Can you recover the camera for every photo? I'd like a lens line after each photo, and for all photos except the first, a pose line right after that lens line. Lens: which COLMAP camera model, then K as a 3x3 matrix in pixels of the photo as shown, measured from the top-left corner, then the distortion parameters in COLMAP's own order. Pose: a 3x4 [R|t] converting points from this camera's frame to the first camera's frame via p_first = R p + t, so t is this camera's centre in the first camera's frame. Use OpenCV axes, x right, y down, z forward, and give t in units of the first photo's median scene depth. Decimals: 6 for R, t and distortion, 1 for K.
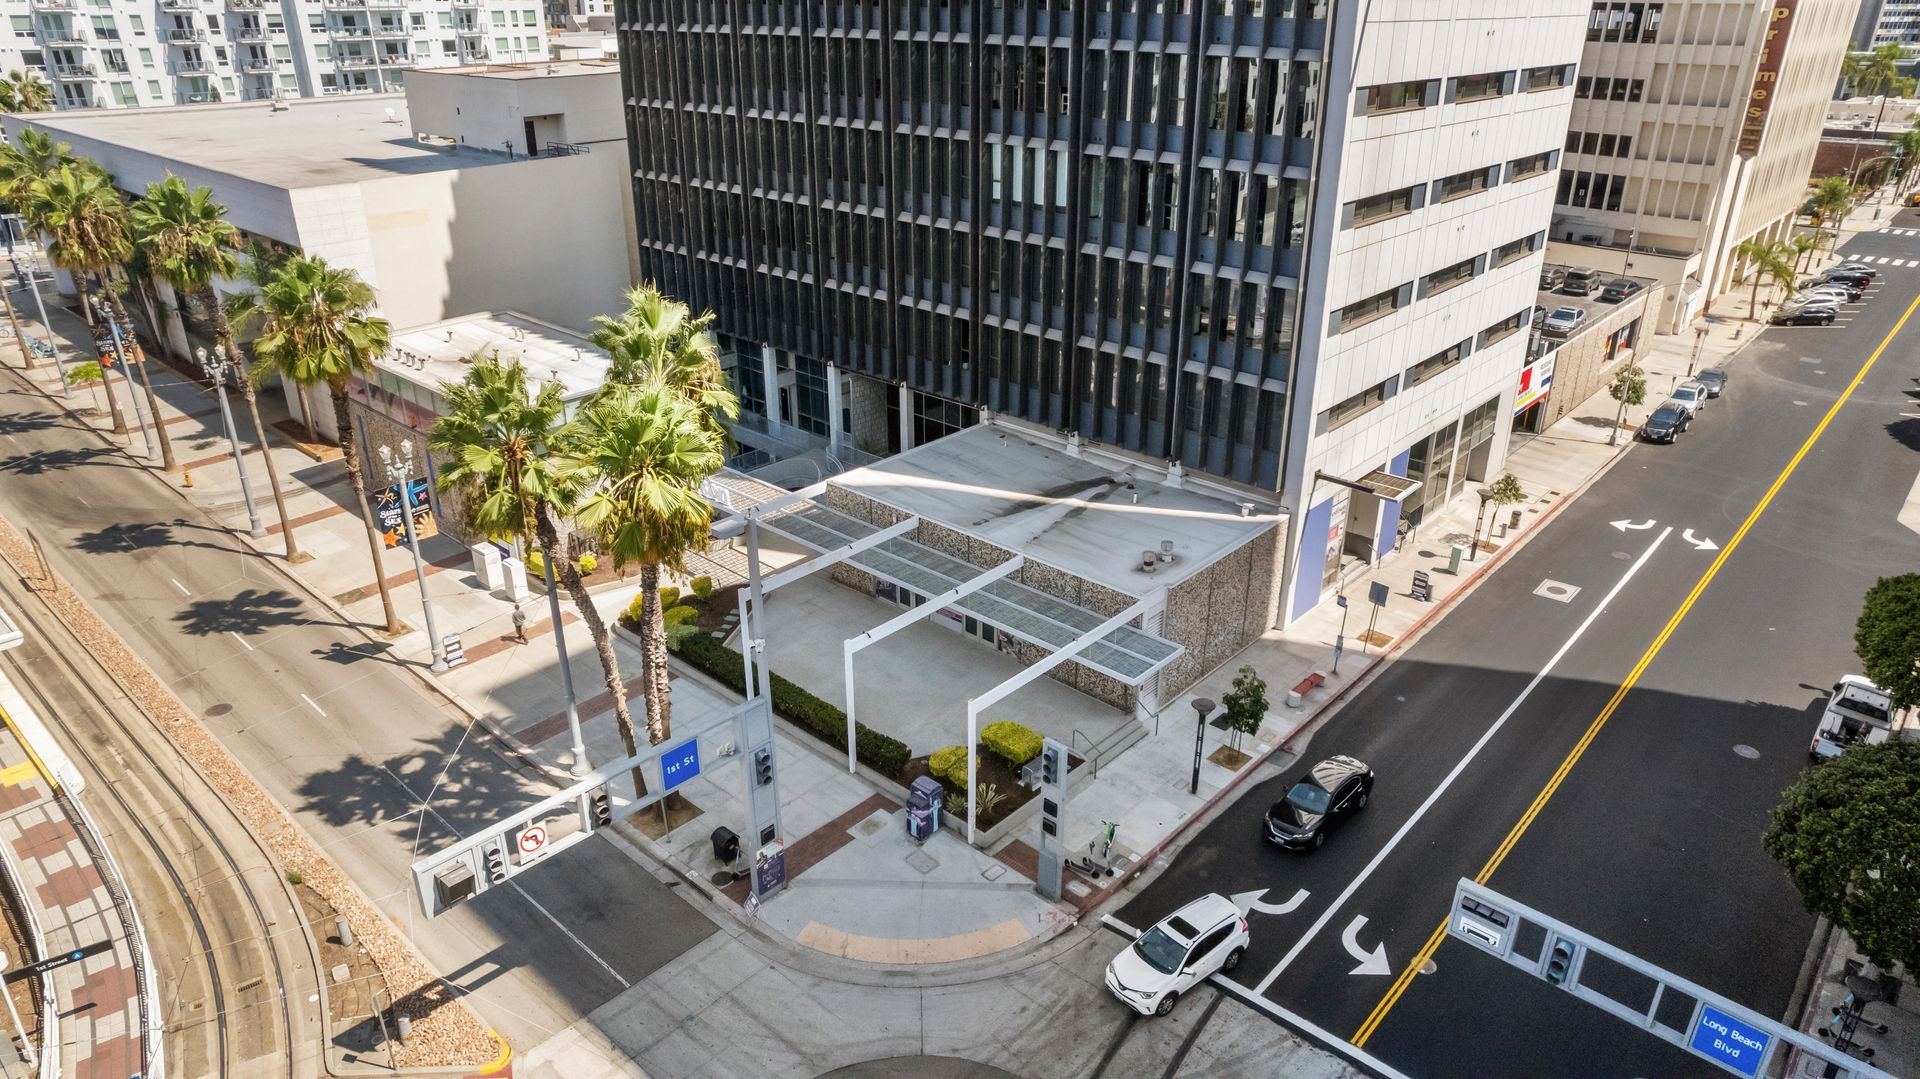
lens RADIAL K [[1220.6, 0, 970.8], [0, 1220.6, 544.6], [0, 0, 1]] dist [-0.093926, 0.084361]
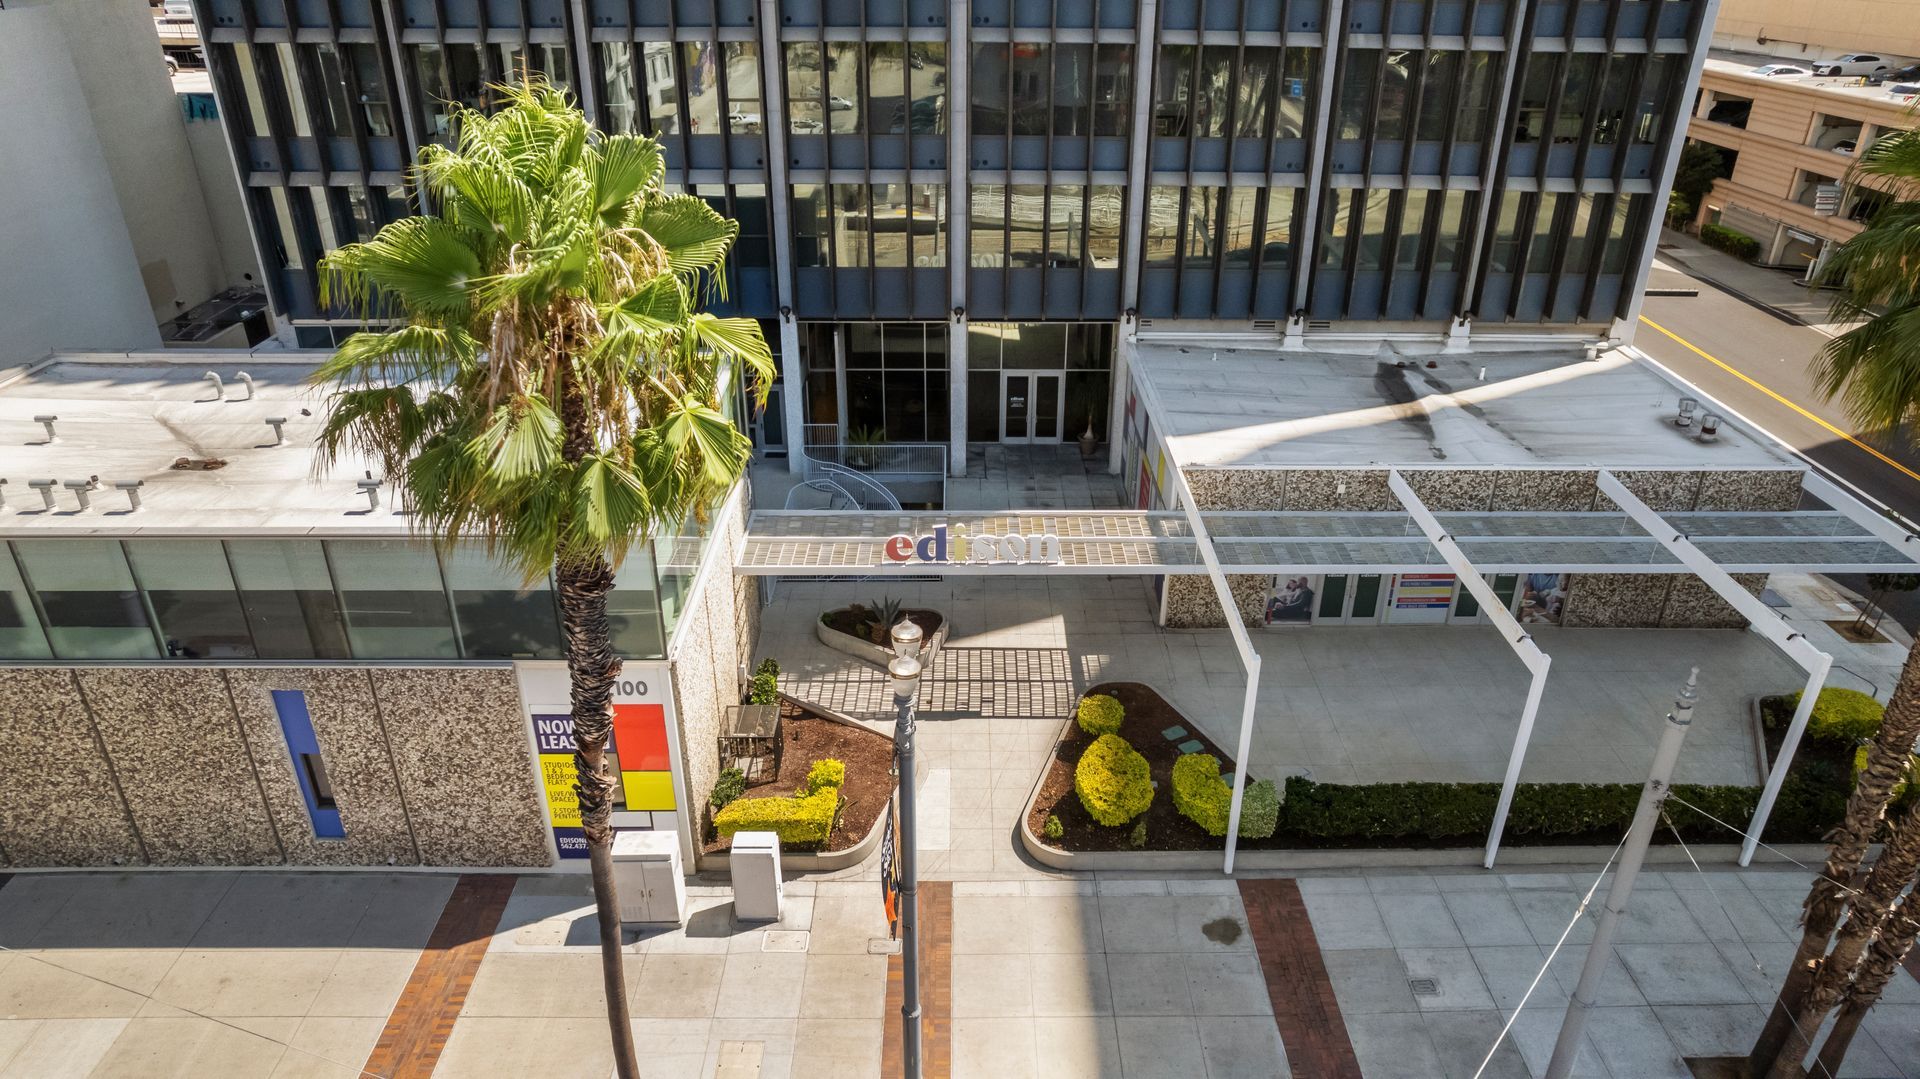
lens RADIAL K [[1220.6, 0, 970.8], [0, 1220.6, 544.6], [0, 0, 1]] dist [-0.093926, 0.084361]
pose [[0.739178, -0.309760, 0.598051, -0.541676], [0.283302, 0.948585, 0.141164, -0.127751], [-0.611029, 0.065084, 0.788928, 0.618719]]
